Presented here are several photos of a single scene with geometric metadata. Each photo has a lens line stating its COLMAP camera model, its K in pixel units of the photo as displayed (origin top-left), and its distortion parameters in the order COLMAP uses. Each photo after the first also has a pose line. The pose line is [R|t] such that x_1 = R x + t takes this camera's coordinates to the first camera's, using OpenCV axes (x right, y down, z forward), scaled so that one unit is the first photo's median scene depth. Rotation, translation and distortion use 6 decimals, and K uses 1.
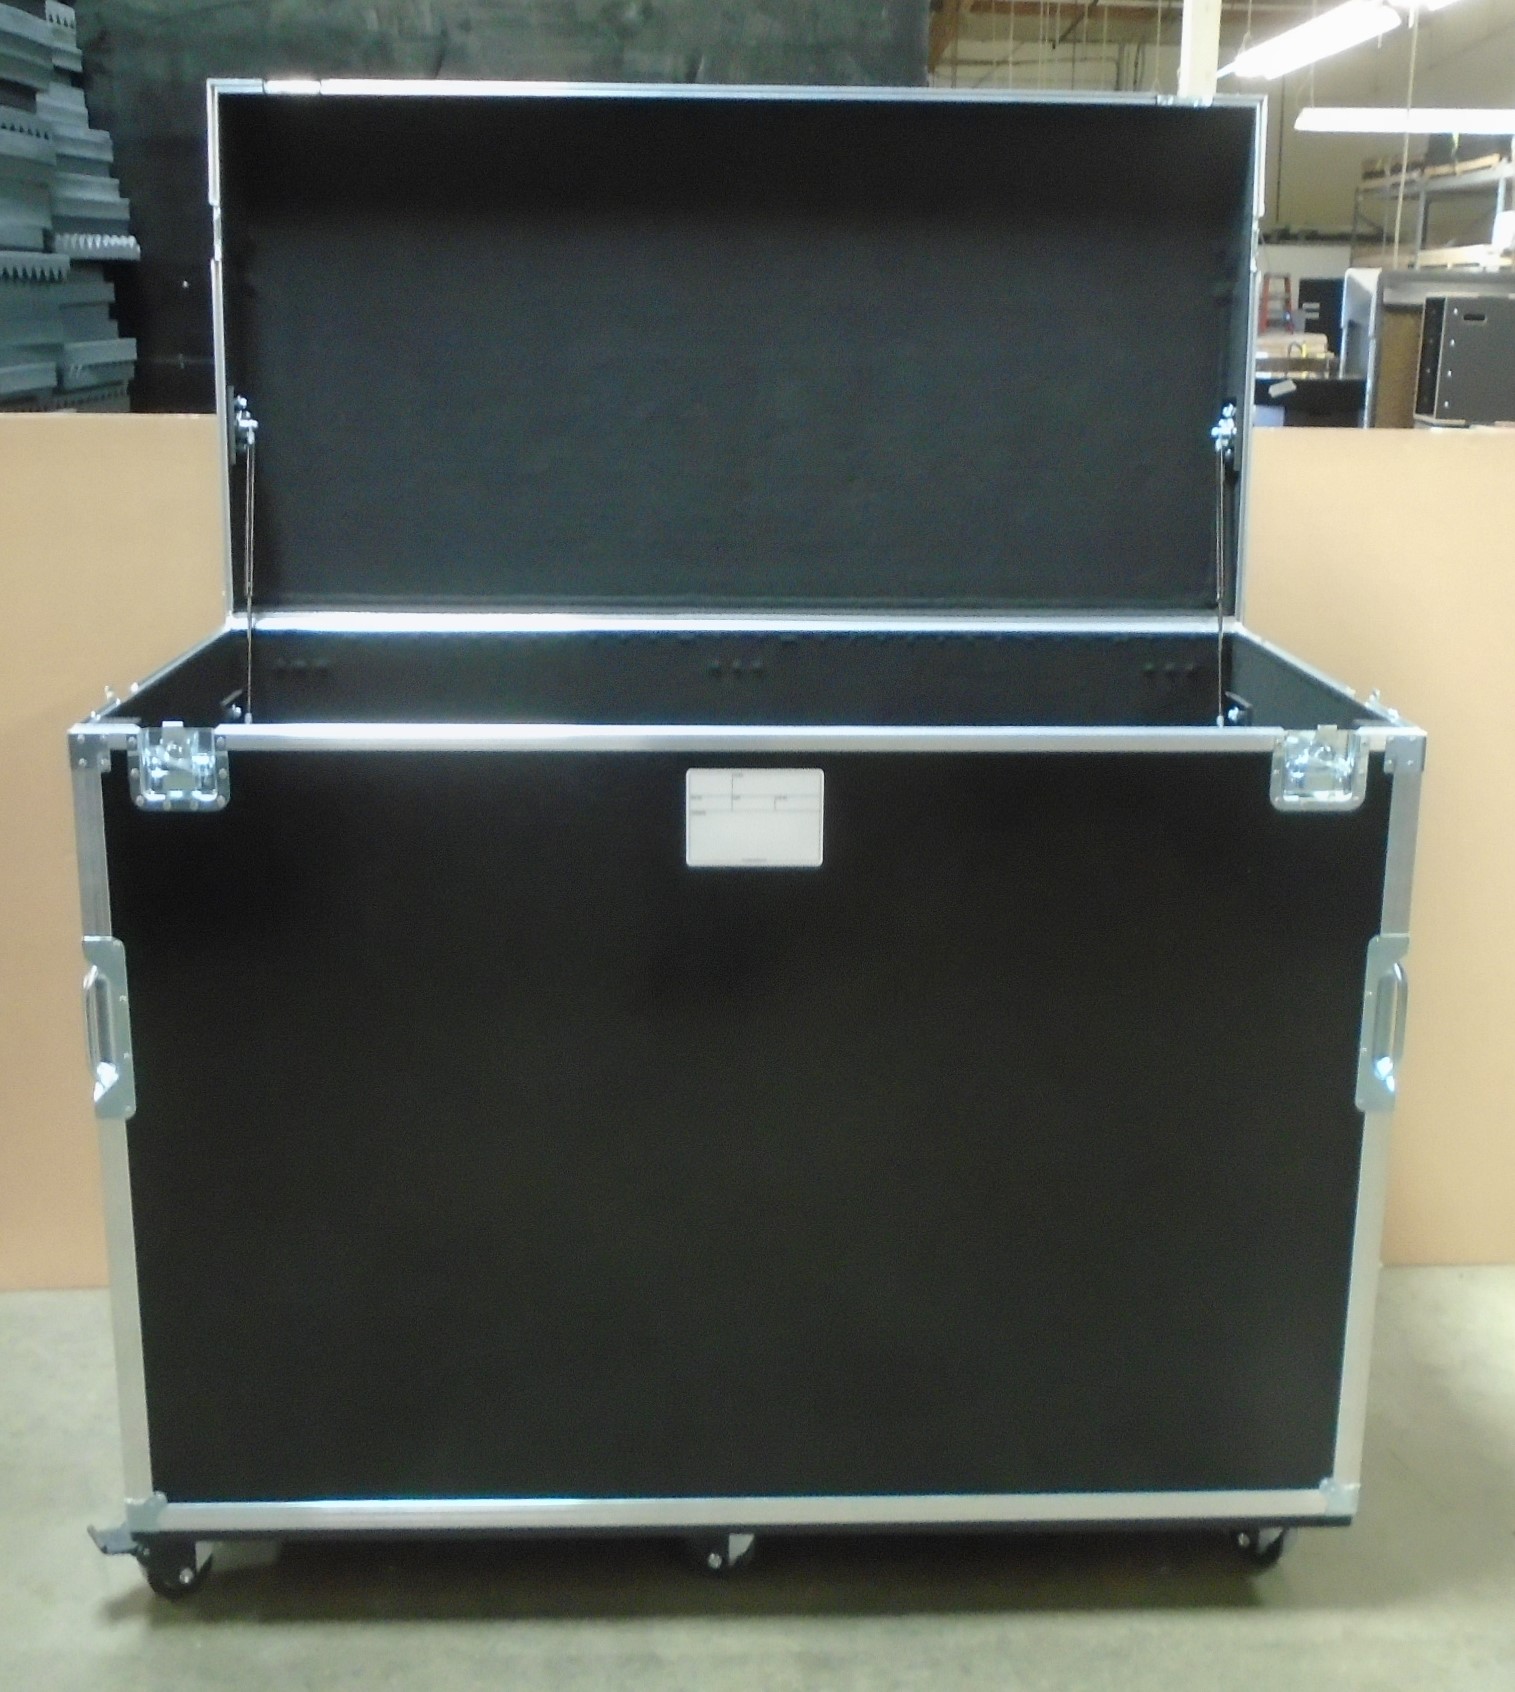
lens RADIAL K [[1786.7, 0, 739.9], [0, 1786.7, 685.2], [0, 0, 1]] dist [-0.009227, 0.000000]
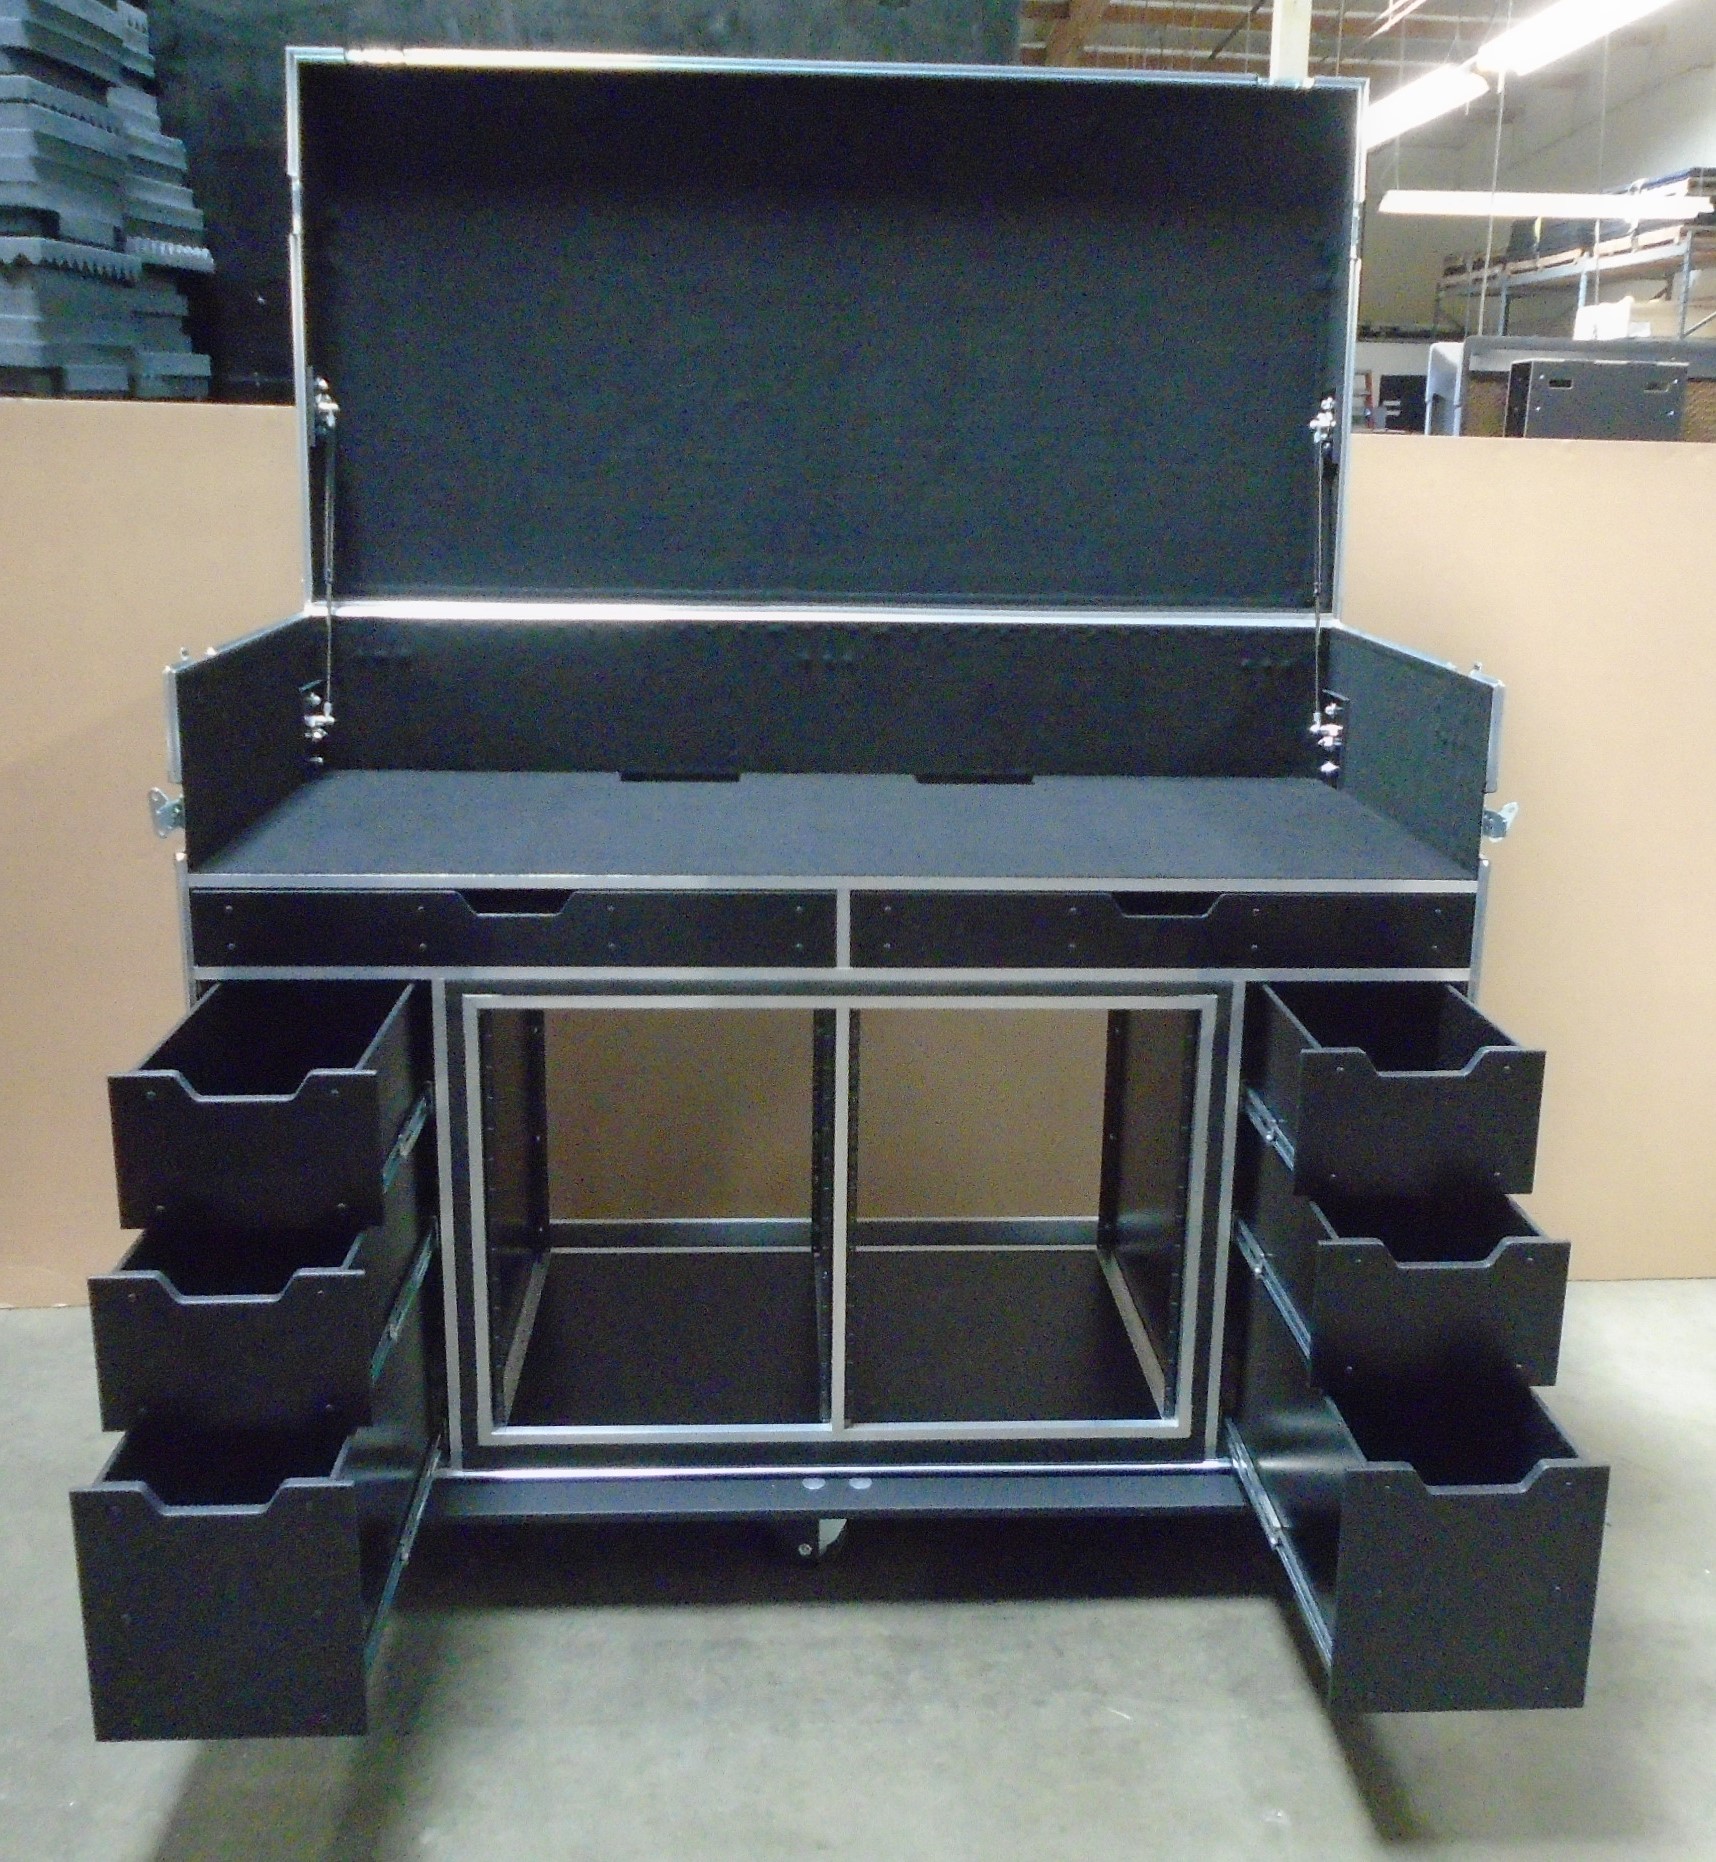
lens RADIAL K [[1778.9, 0, 845.0], [0, 1778.9, 883.8], [0, 0, 1]] dist [-0.008544, 0.000000]
pose [[0.999777, 0.003959, 0.020753, -0.012169], [-0.004230, 0.999906, 0.013015, 0.100755], [-0.020700, -0.013100, 0.999700, 0.020604]]
